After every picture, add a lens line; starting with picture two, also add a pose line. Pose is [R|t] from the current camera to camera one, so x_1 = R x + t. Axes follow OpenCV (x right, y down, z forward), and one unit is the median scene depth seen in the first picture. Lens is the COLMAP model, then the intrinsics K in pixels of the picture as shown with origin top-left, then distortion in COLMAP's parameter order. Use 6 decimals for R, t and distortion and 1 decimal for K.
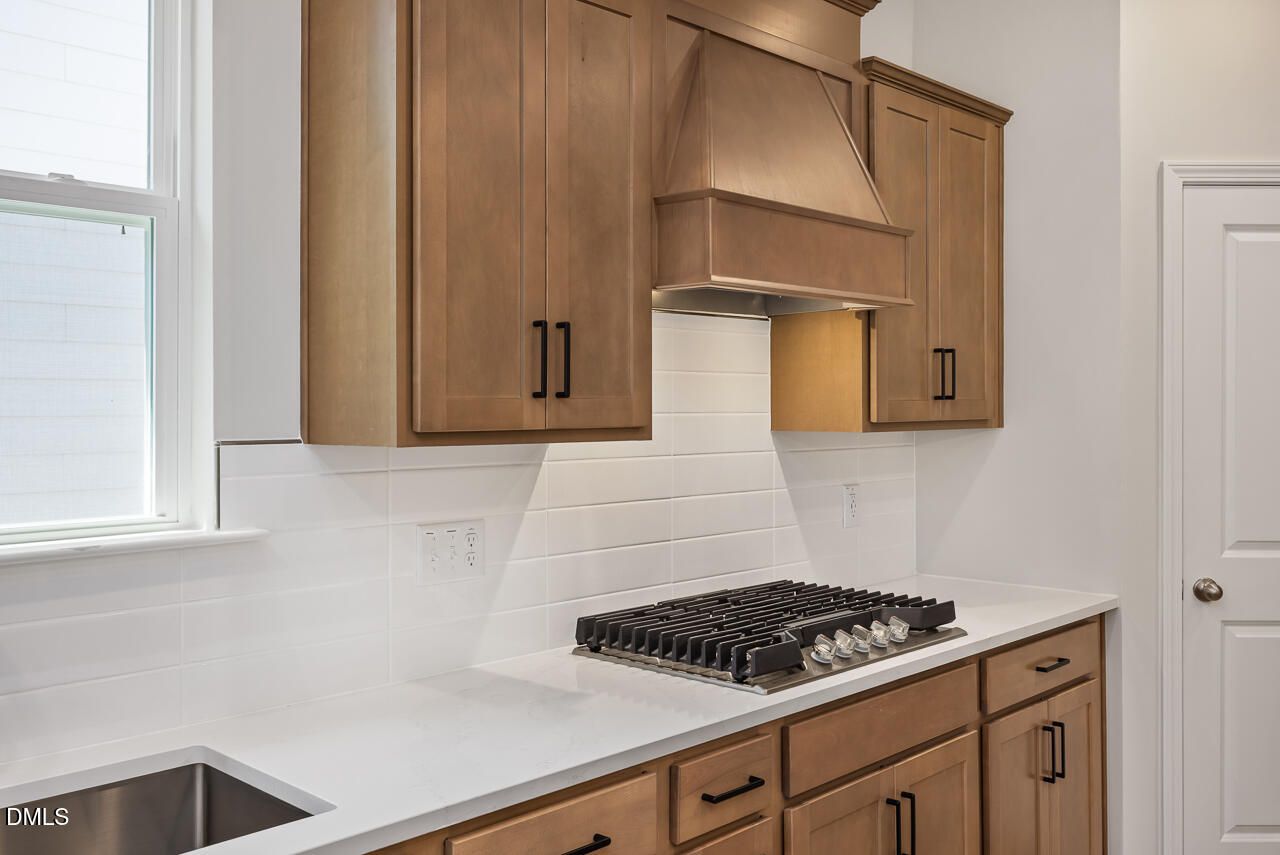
lens RADIAL K [[1126.9, 0, 643.6], [0, 1126.9, 398.0], [0, 0, 1]] dist [-0.007890, -0.004578]
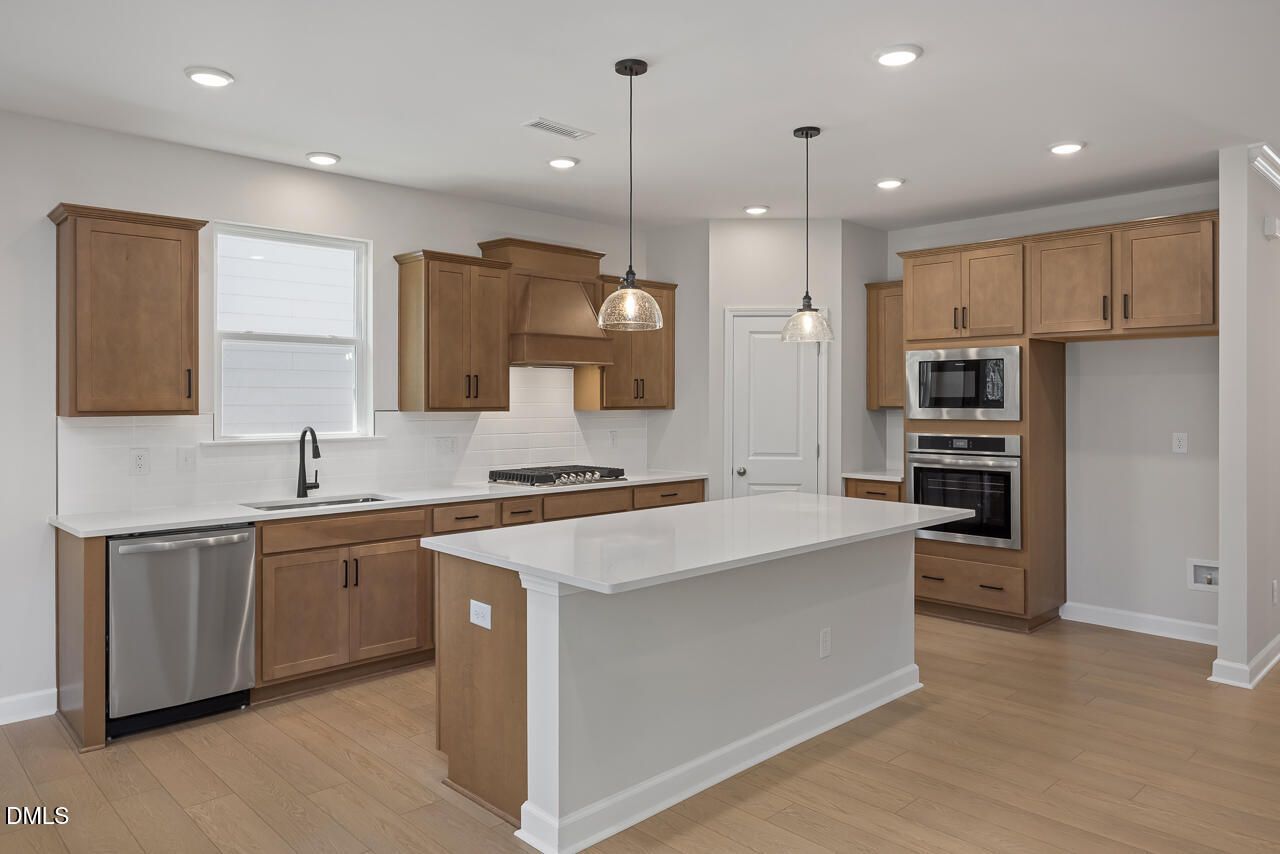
lens RADIAL K [[853.8, 0, 629.0], [0, 853.8, 395.7], [0, 0, 1]] dist [0.002606, 0.000719]
pose [[0.999191, 0.002514, -0.040132, 0.432351], [-0.002466, 0.999996, 0.001245, -0.009502], [0.040135, -0.001145, 0.999194, -1.349919]]
